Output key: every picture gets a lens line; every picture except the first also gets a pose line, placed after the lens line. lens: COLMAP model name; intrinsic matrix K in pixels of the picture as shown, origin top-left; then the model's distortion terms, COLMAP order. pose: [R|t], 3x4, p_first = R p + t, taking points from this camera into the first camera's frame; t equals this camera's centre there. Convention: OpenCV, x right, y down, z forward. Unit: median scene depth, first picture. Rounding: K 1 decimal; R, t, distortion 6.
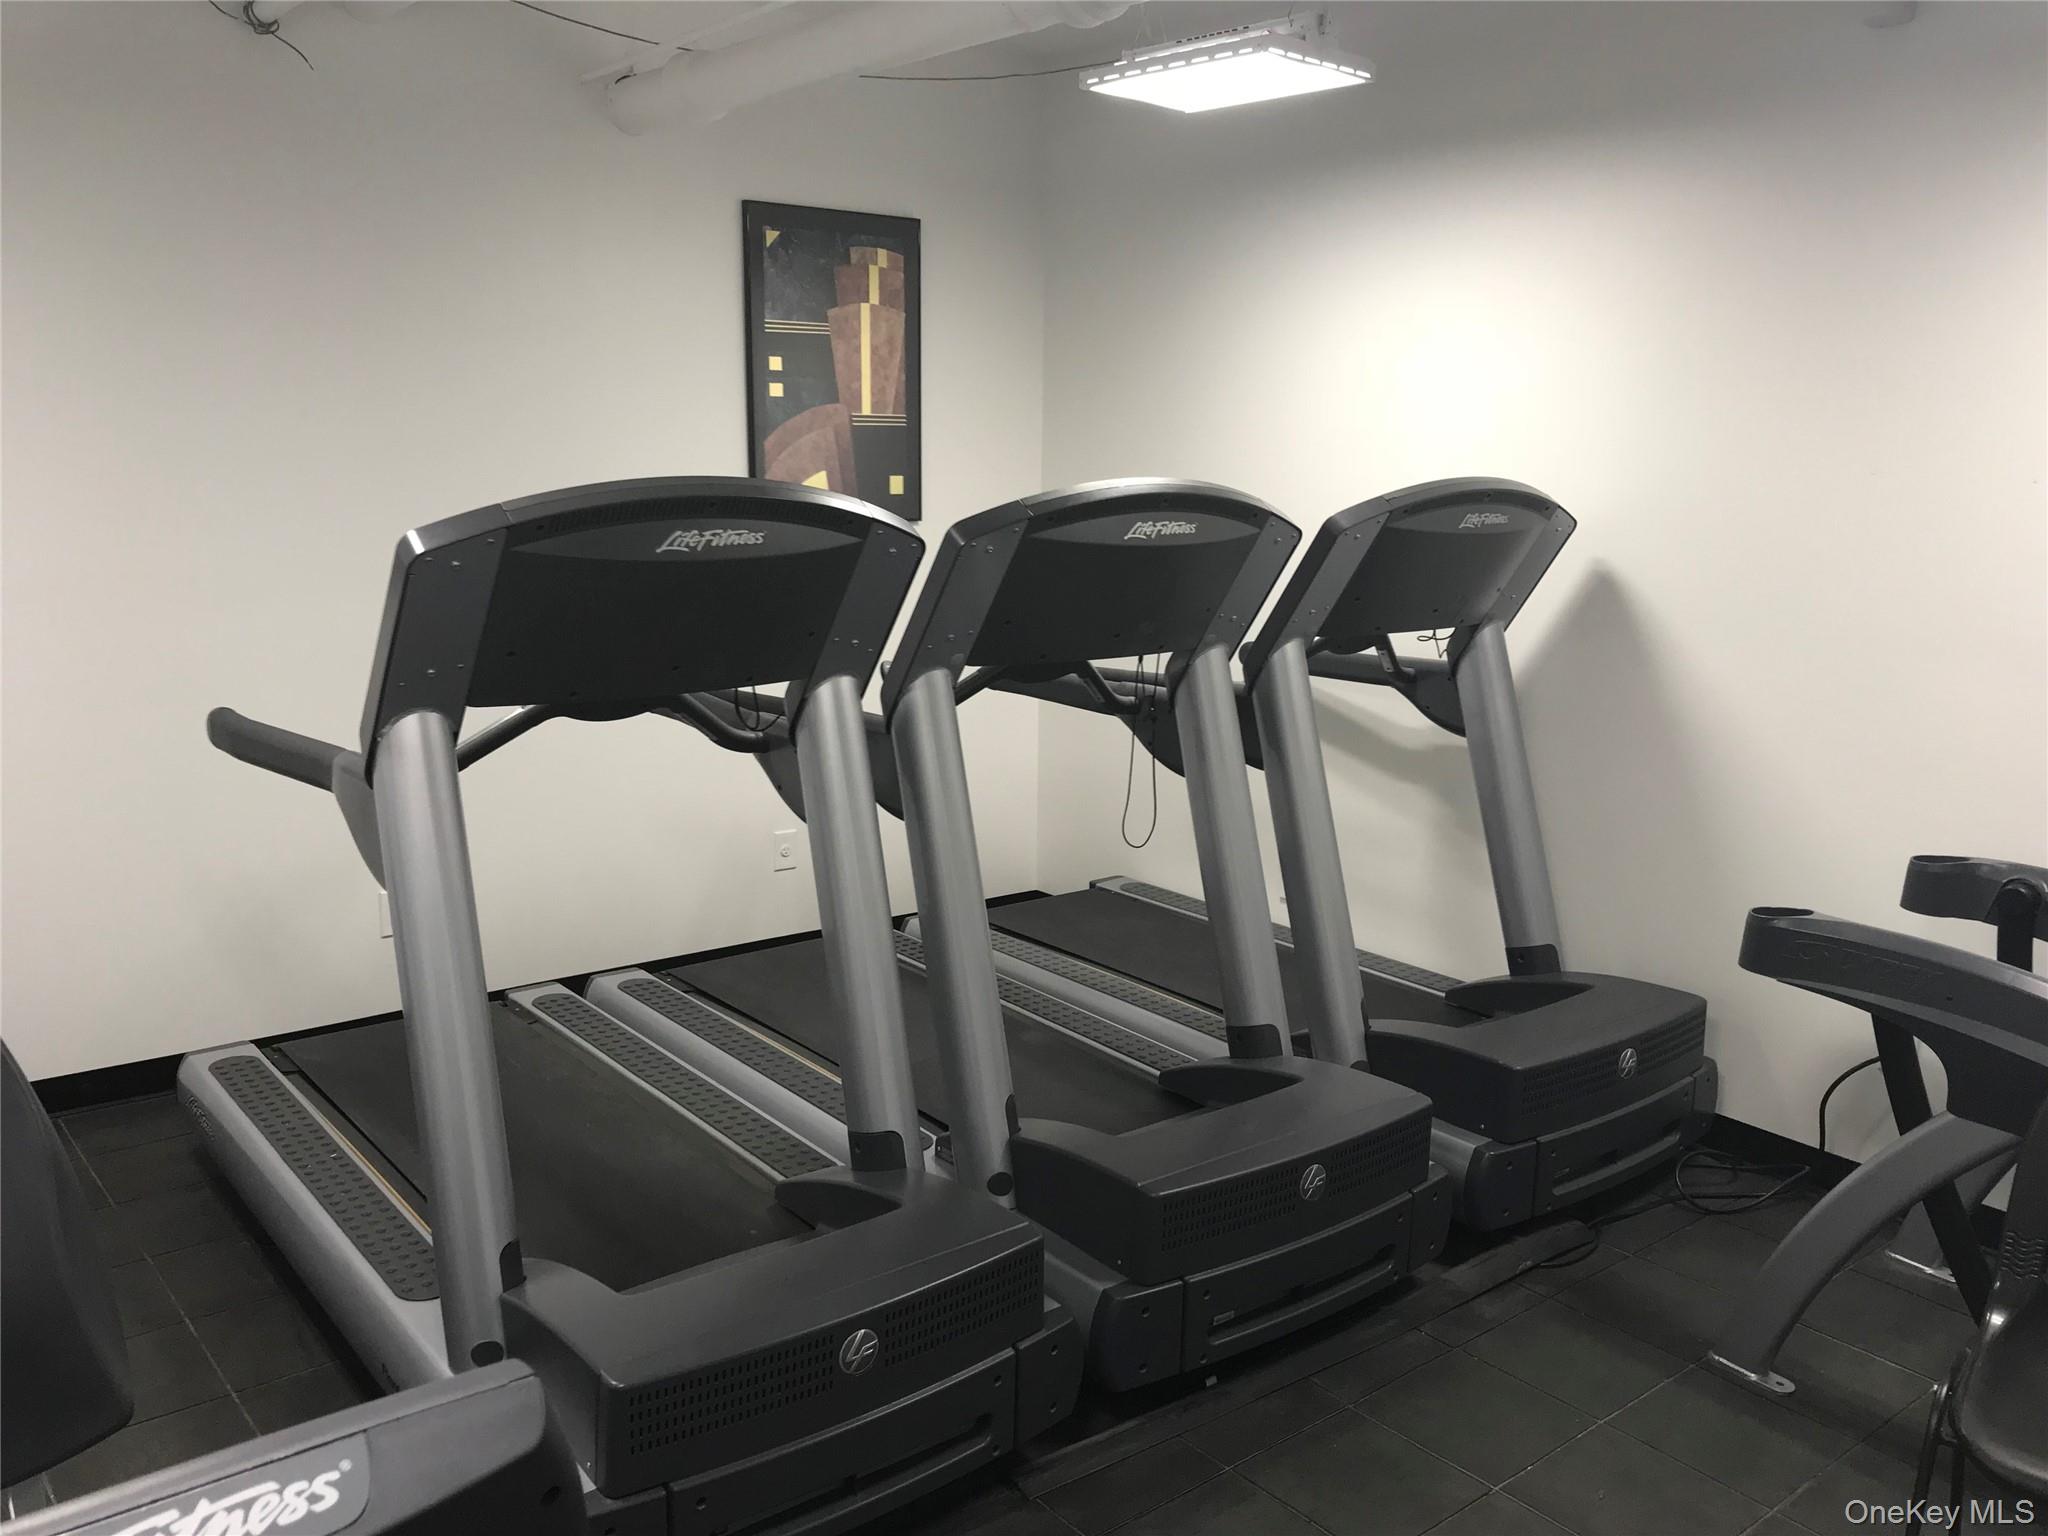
lens RADIAL K [[1633.3, 0, 1024.0], [0, 1633.3, 768.0], [0, 0, 1]] dist [0.004114, 0.000977]
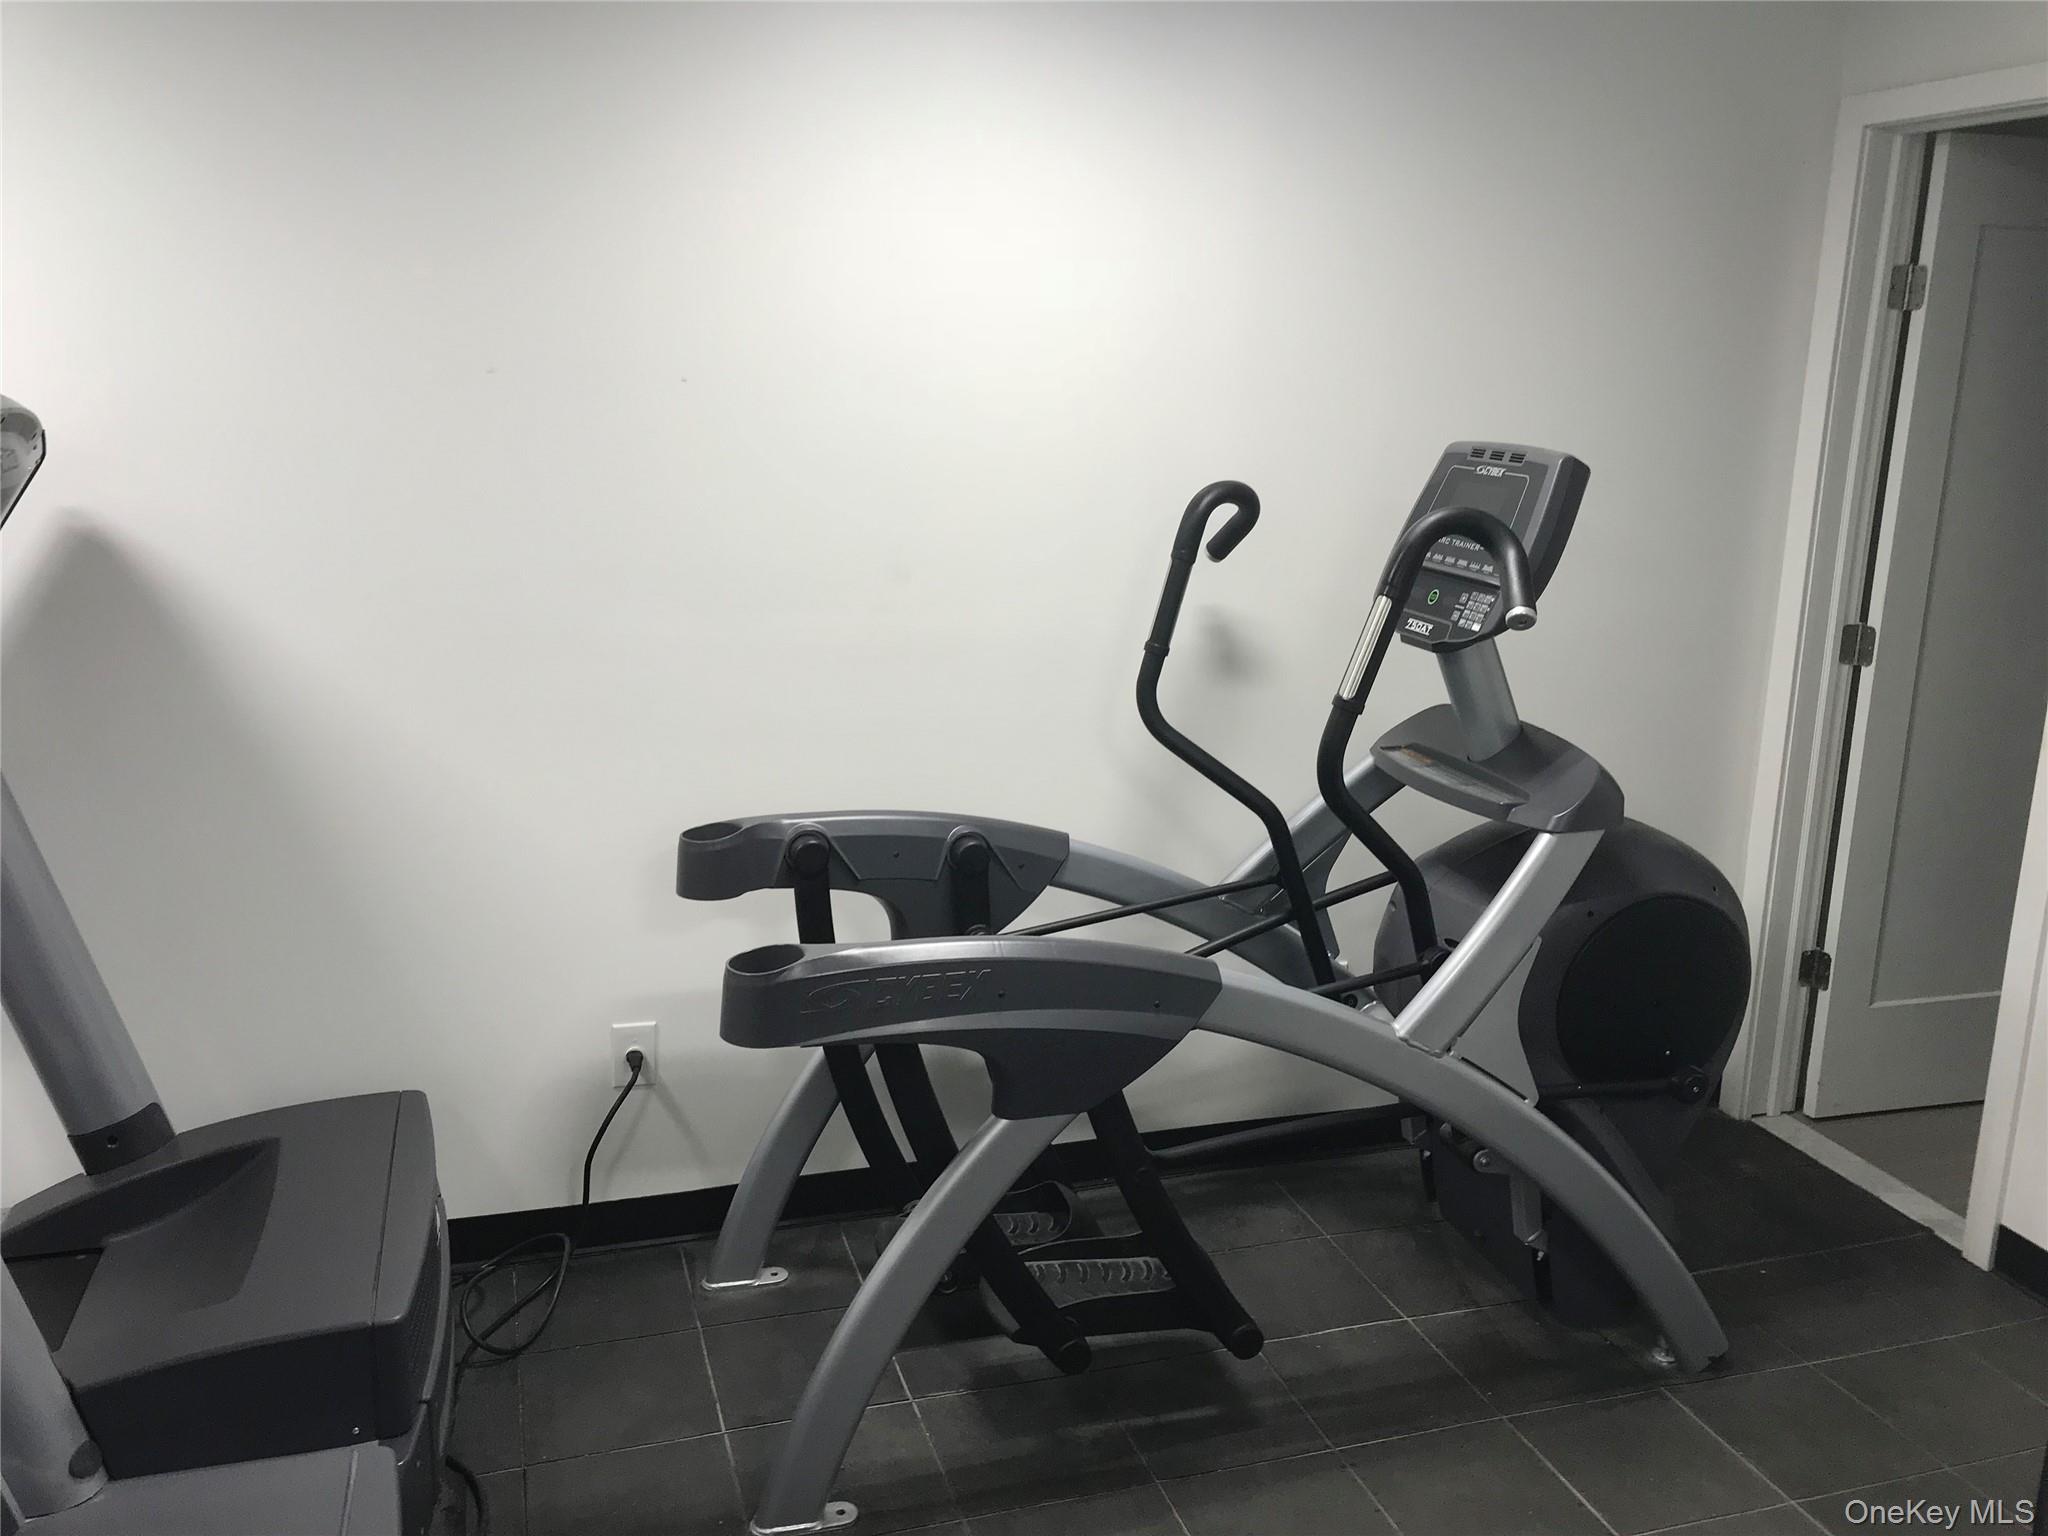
lens RADIAL K [[1633.3, 0, 1024.0], [0, 1633.3, 768.0], [0, 0, 1]] dist [0.004114, 0.000977]
pose [[0.365596, -0.217958, 0.904895, -0.106948], [0.170230, 0.971456, 0.165214, -0.067736], [-0.915075, 0.093639, 0.392263, 0.392148]]
